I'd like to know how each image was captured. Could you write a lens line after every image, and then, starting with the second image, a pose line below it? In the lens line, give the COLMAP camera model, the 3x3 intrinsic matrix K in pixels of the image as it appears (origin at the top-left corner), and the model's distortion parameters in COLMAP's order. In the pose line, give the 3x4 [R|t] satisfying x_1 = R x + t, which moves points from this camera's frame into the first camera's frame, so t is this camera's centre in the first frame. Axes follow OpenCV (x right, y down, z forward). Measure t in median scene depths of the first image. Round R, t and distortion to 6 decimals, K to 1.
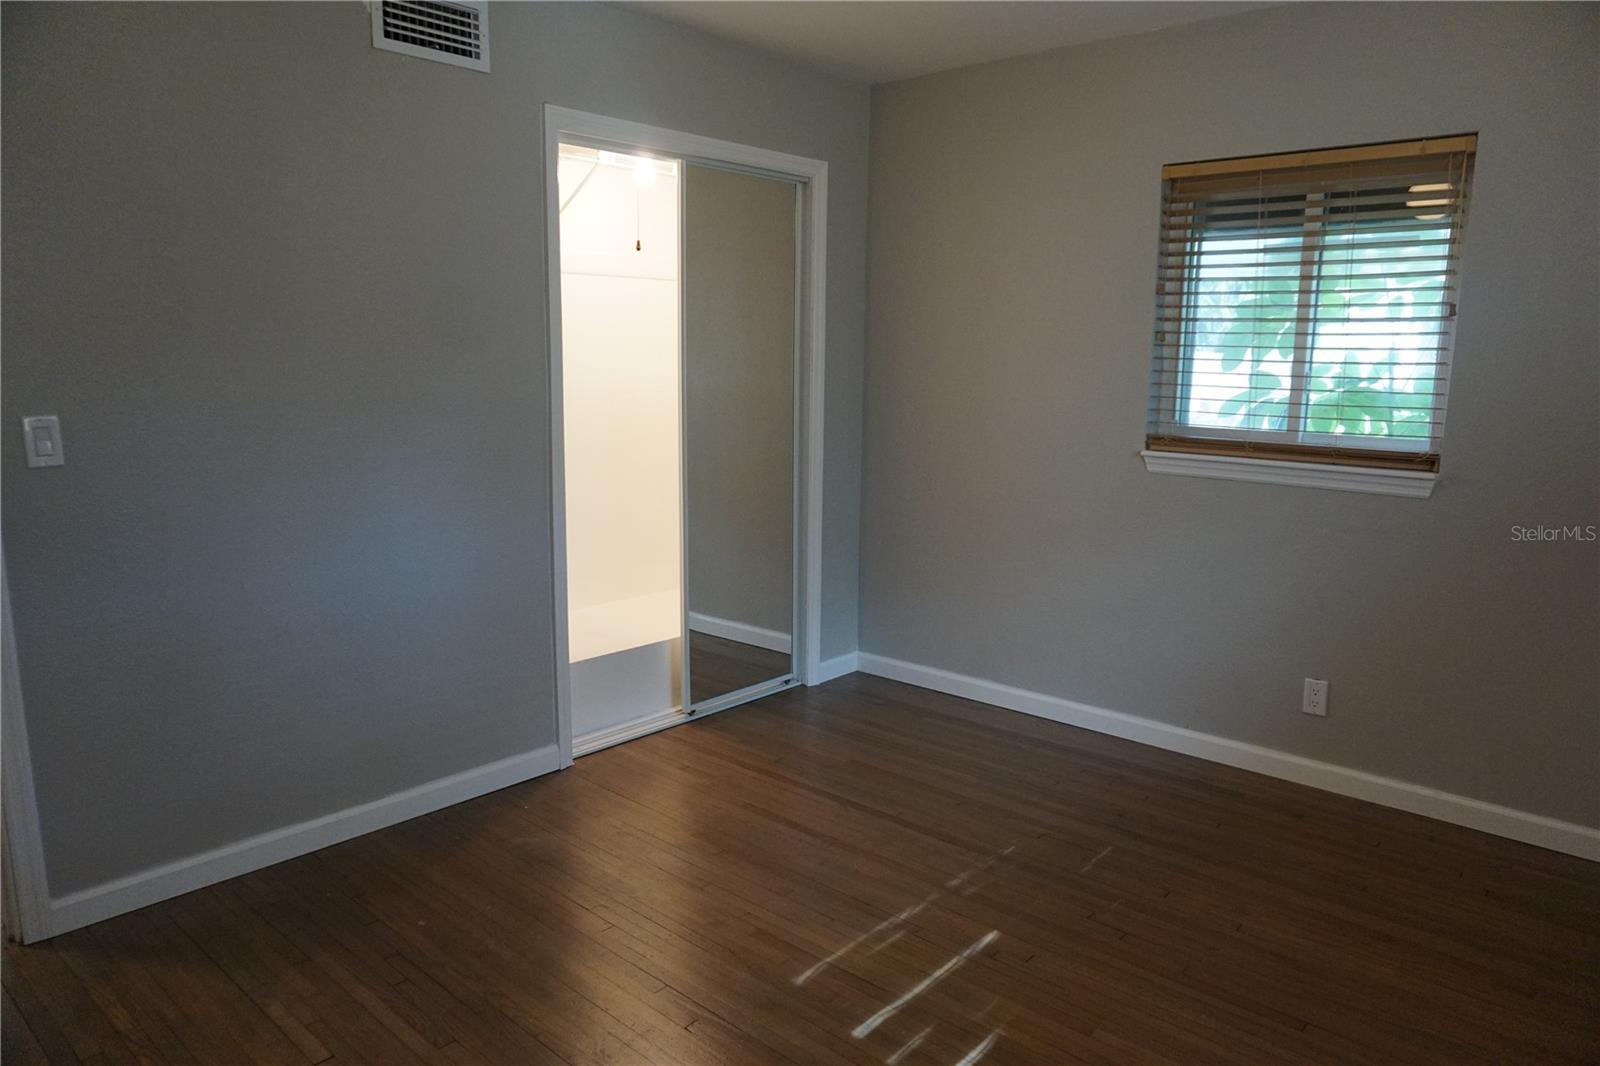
lens RADIAL K [[1064.2, 0, 801.0], [0, 1064.2, 531.2], [0, 0, 1]] dist [-0.049374, 0.033064]
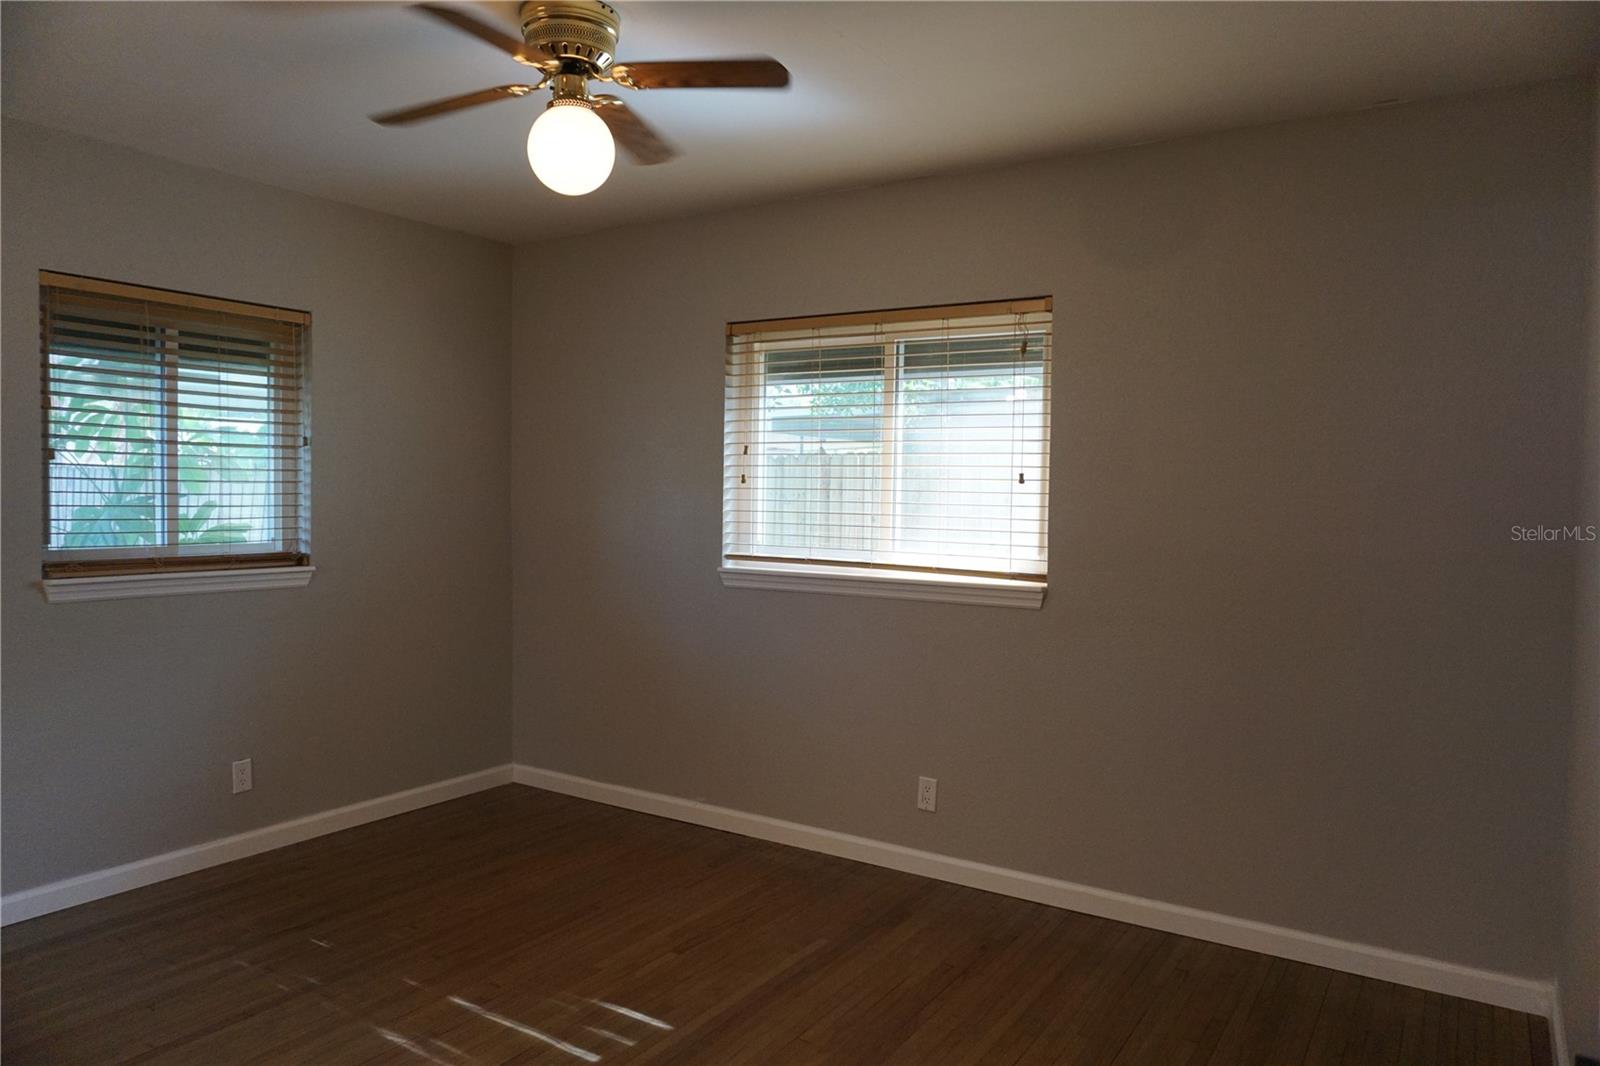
lens RADIAL K [[1064.2, 0, 801.0], [0, 1064.2, 531.2], [0, 0, 1]] dist [-0.049374, 0.033064]
pose [[-0.154175, -0.053955, 0.986569, -0.707058], [0.145907, 0.986317, 0.076743, -0.100734], [-0.977211, 0.155779, -0.144193, 0.546480]]
